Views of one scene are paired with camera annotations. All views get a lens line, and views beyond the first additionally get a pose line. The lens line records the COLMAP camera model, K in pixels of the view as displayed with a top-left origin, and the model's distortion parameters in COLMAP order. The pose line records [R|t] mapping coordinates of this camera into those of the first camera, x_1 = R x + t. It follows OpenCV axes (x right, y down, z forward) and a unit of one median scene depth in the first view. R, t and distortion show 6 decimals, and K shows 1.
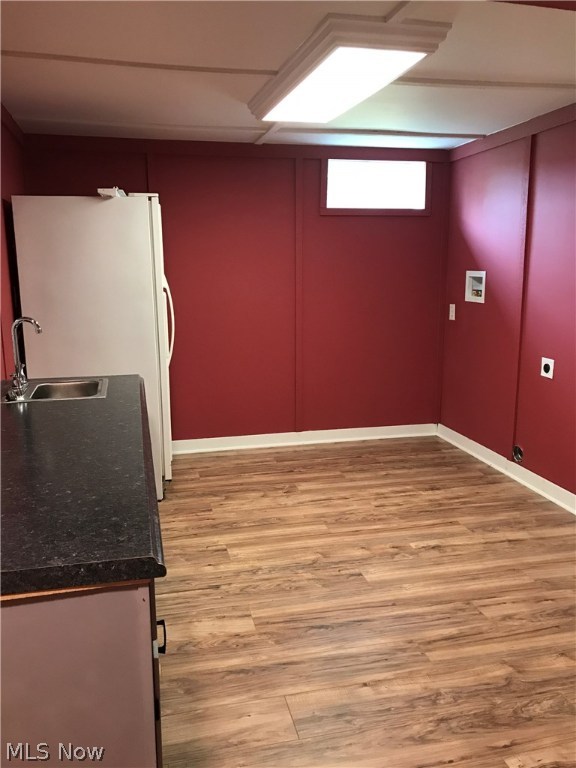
lens RADIAL K [[640.0, 0, 291.0], [0, 640.0, 383.1], [0, 0, 1]] dist [0.032560, -0.019419]
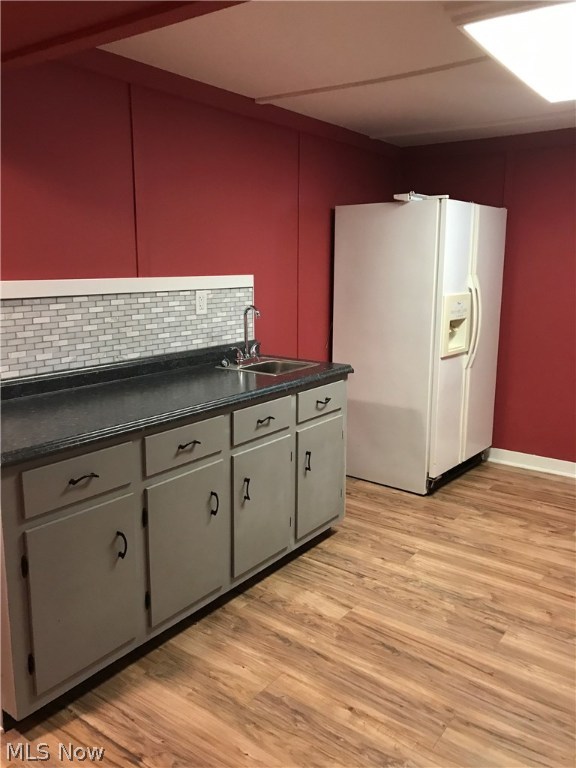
lens RADIAL K [[640.0, 0, 288.1], [0, 640.0, 385.7], [0, 0, 1]] dist [0.032560, -0.019419]
pose [[0.623914, 0.157592, -0.765438, 0.532766], [-0.153726, 0.985069, 0.077507, -0.045988], [0.766224, 0.069310, 0.638825, 0.215781]]
